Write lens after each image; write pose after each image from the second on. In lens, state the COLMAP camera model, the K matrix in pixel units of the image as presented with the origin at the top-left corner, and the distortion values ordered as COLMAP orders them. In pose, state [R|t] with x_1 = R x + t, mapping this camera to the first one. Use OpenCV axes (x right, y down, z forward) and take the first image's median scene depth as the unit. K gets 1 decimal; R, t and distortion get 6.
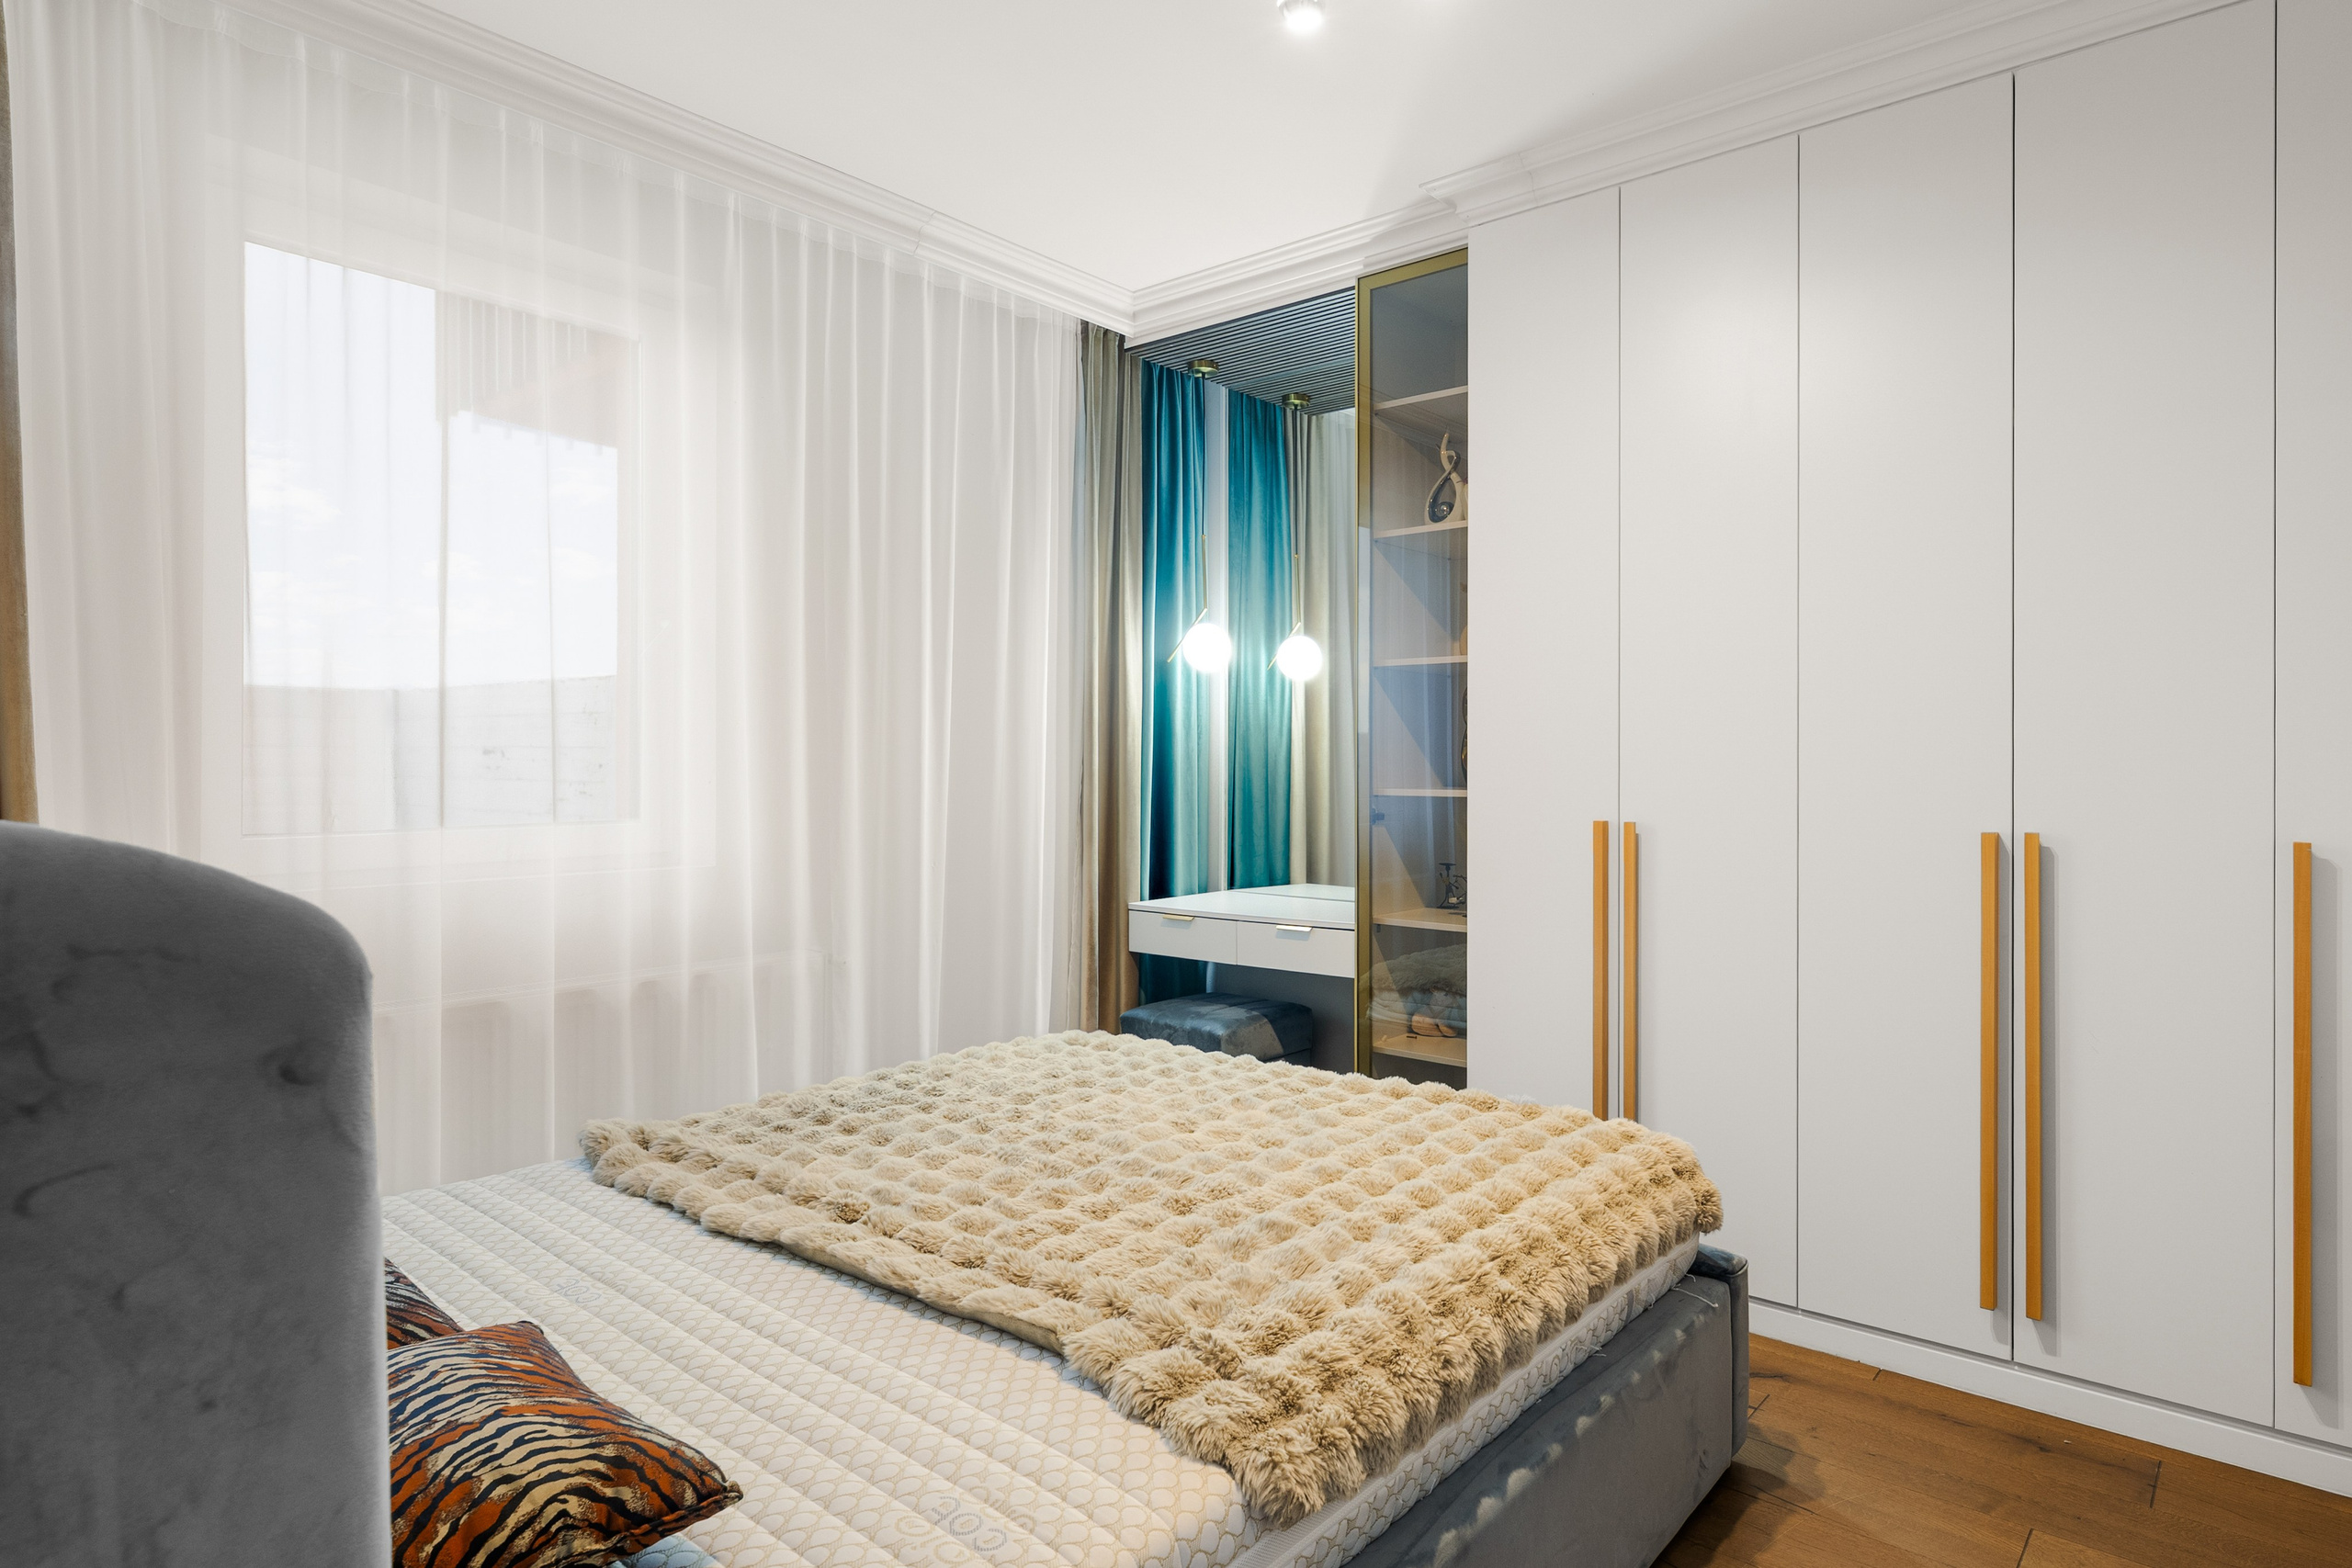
lens RADIAL K [[1297.4, 0, 1181.9], [0, 1297.4, 749.2], [0, 0, 1]] dist [-0.058514, 0.010979]
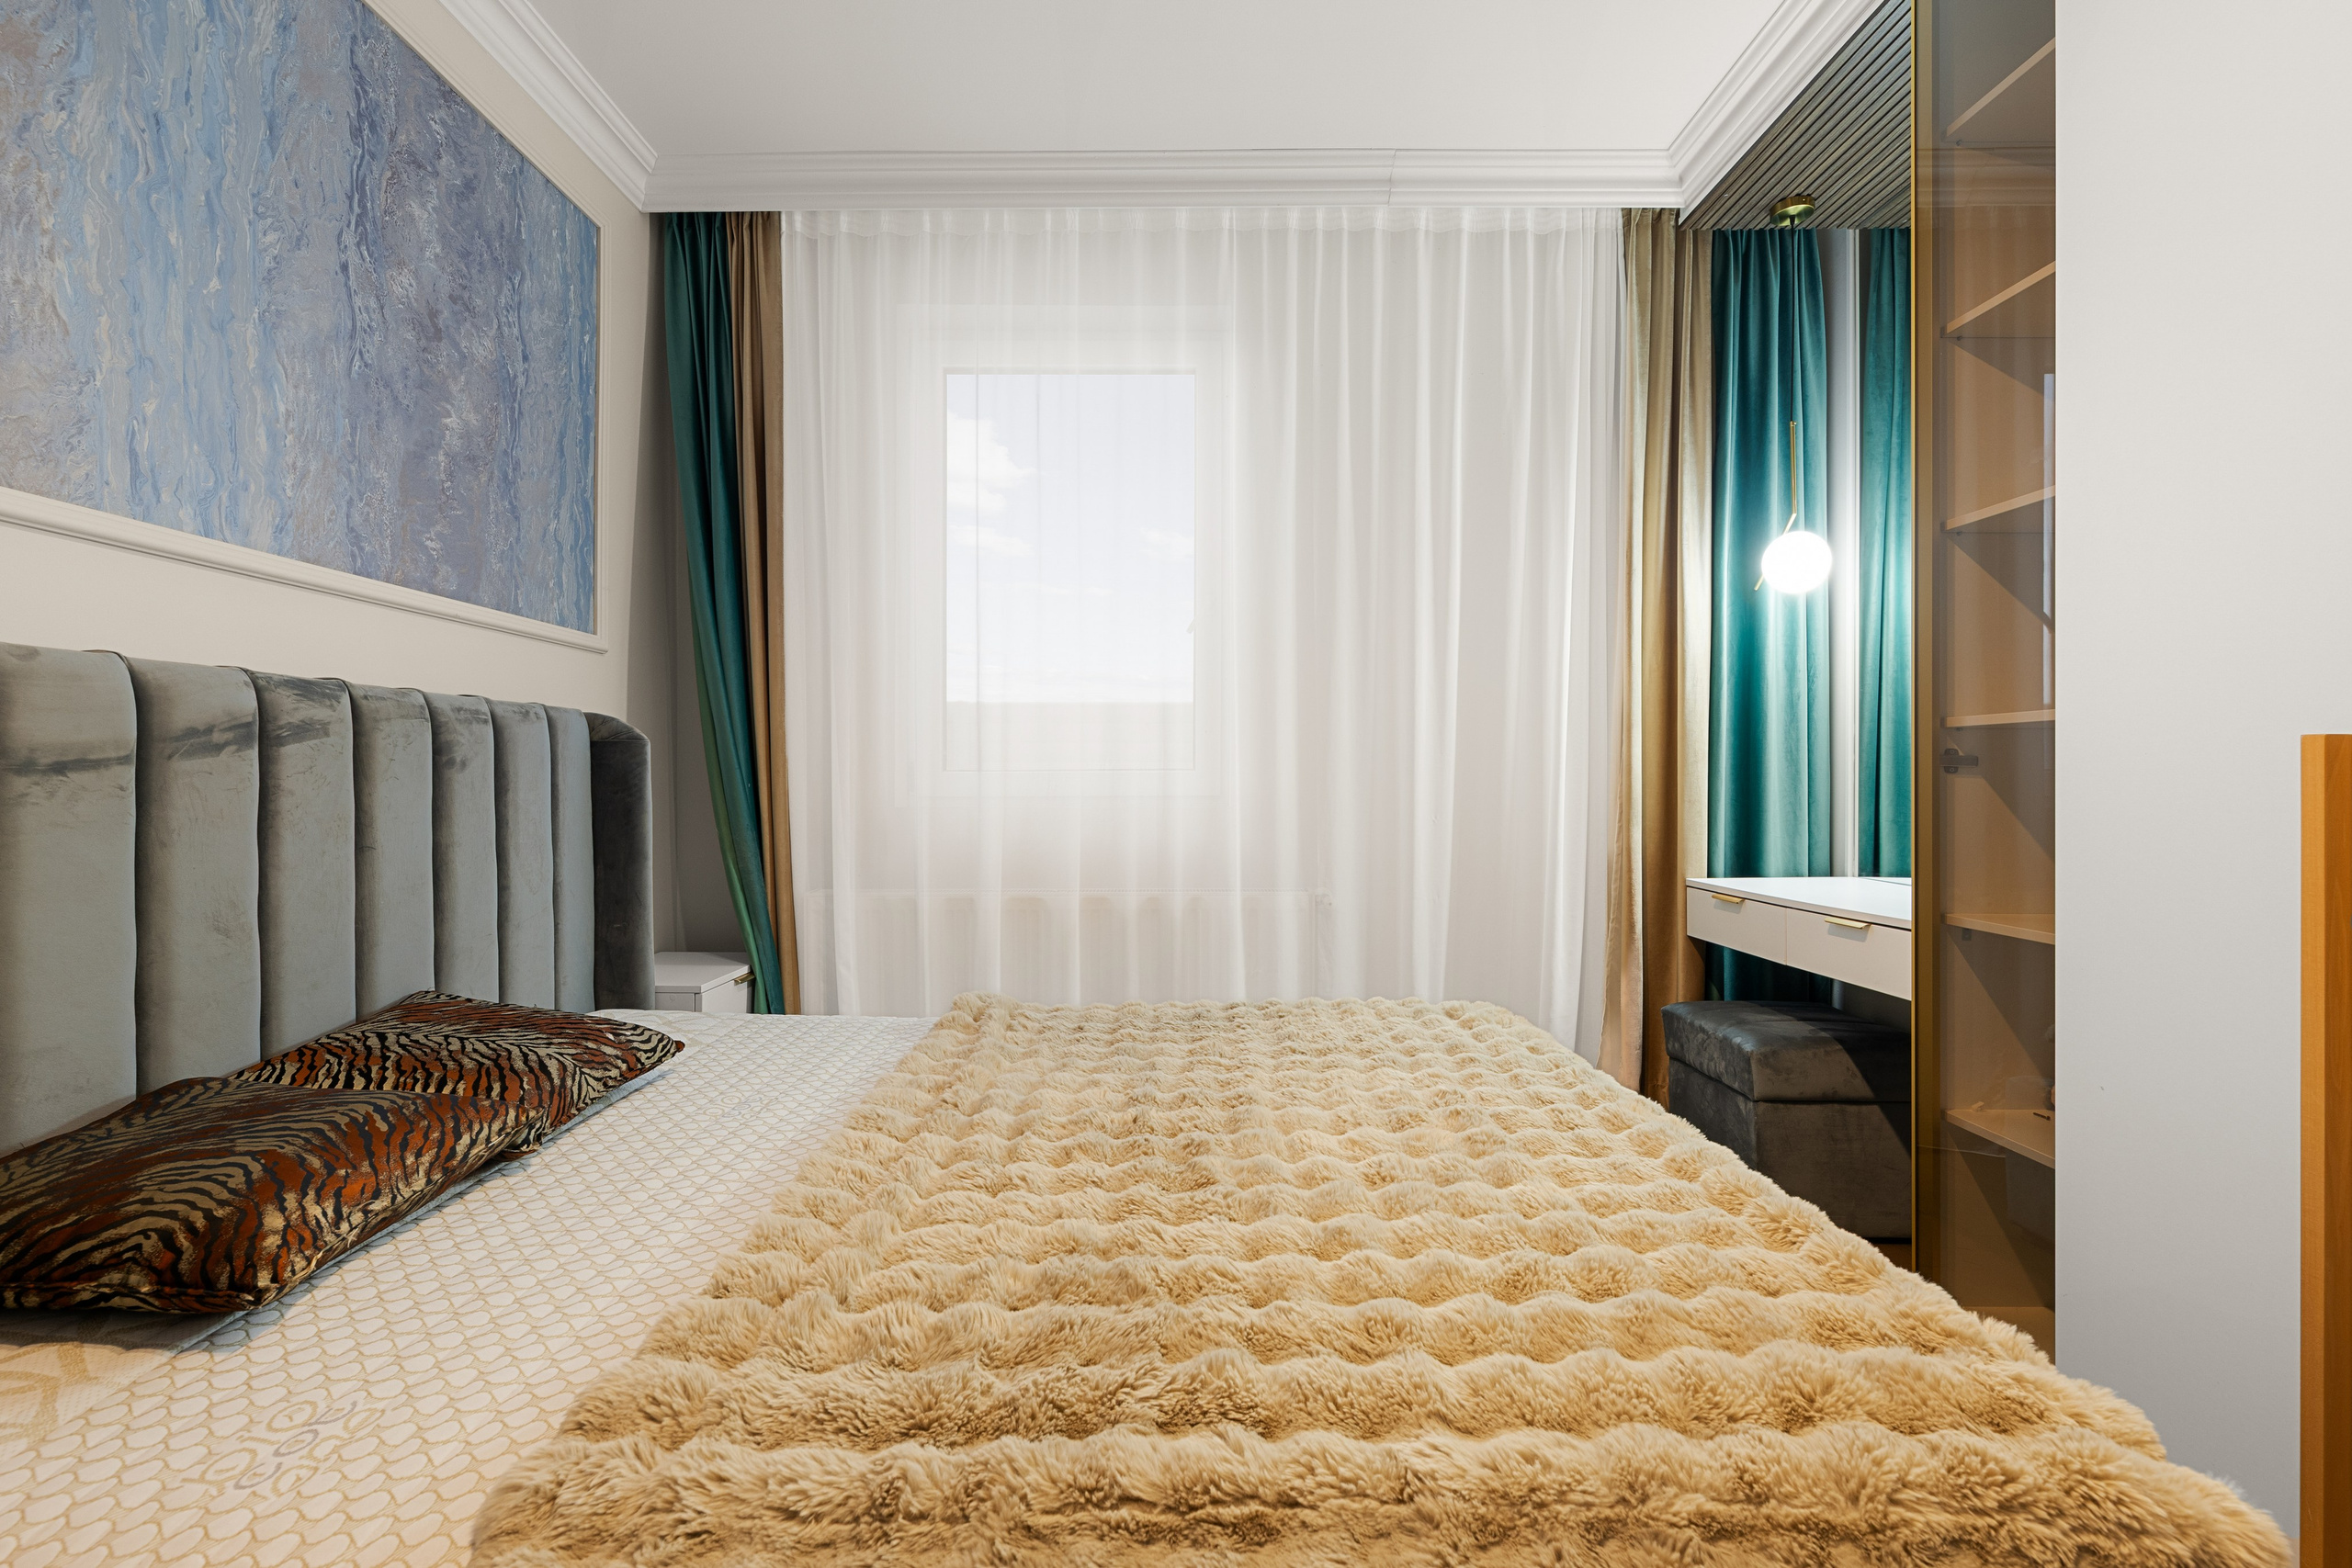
lens RADIAL K [[974.1, 0, 1176.0], [0, 974.1, 784.0], [0, 0, 1]] dist [-0.011940, -0.000084]
pose [[0.649083, 0.003614, -0.760709, 0.545515], [0.000535, 0.999986, 0.005207, 0.129919], [0.760718, -0.003787, 0.649072, 0.810791]]
